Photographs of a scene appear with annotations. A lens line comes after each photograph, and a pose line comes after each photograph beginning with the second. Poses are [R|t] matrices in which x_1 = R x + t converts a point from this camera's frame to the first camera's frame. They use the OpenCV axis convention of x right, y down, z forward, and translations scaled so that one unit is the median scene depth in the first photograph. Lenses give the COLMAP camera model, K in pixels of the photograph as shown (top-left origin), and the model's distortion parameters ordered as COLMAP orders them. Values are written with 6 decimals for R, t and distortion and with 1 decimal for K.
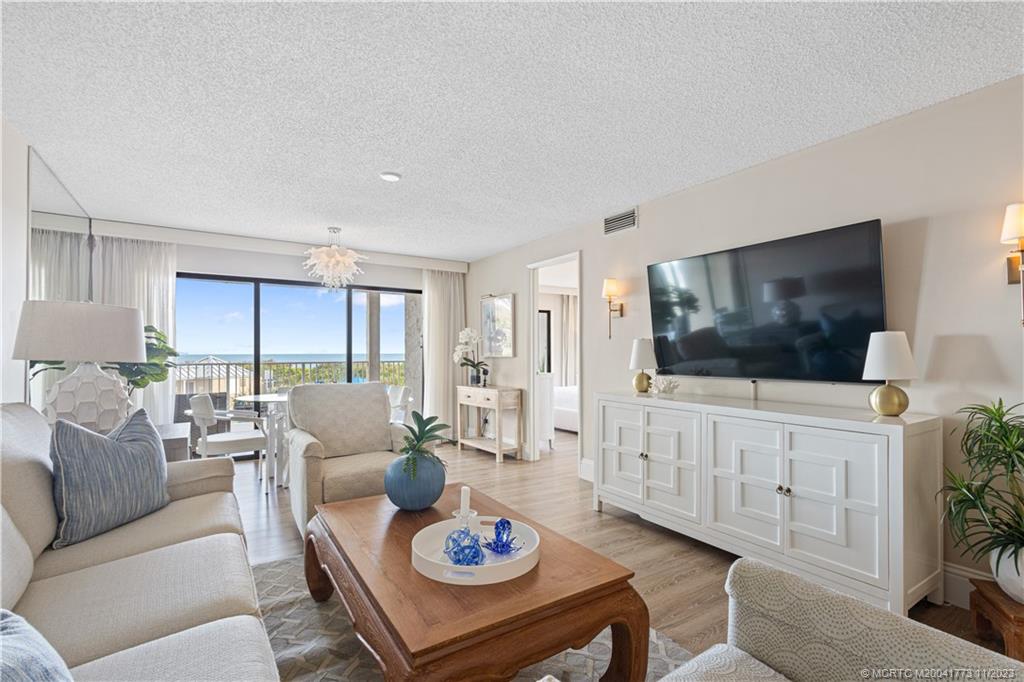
lens RADIAL K [[474.5, 0, 516.5], [0, 474.5, 344.9], [0, 0, 1]] dist [0.011475, 0.000348]
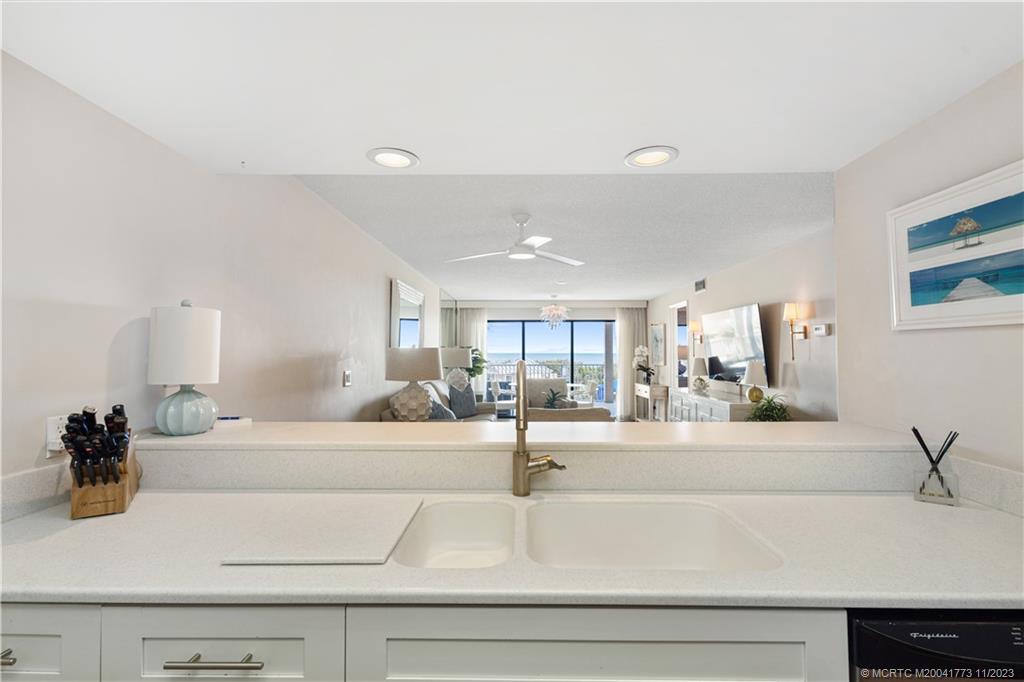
lens RADIAL K [[474.5, 0, 516.5], [0, 474.5, 344.9], [0, 0, 1]] dist [0.011475, 0.000348]
pose [[0.827567, -0.004592, -0.561347, 0.563180], [0.005862, 0.999983, 0.000462, -0.054415], [0.561336, -0.003673, 0.827580, -0.647917]]
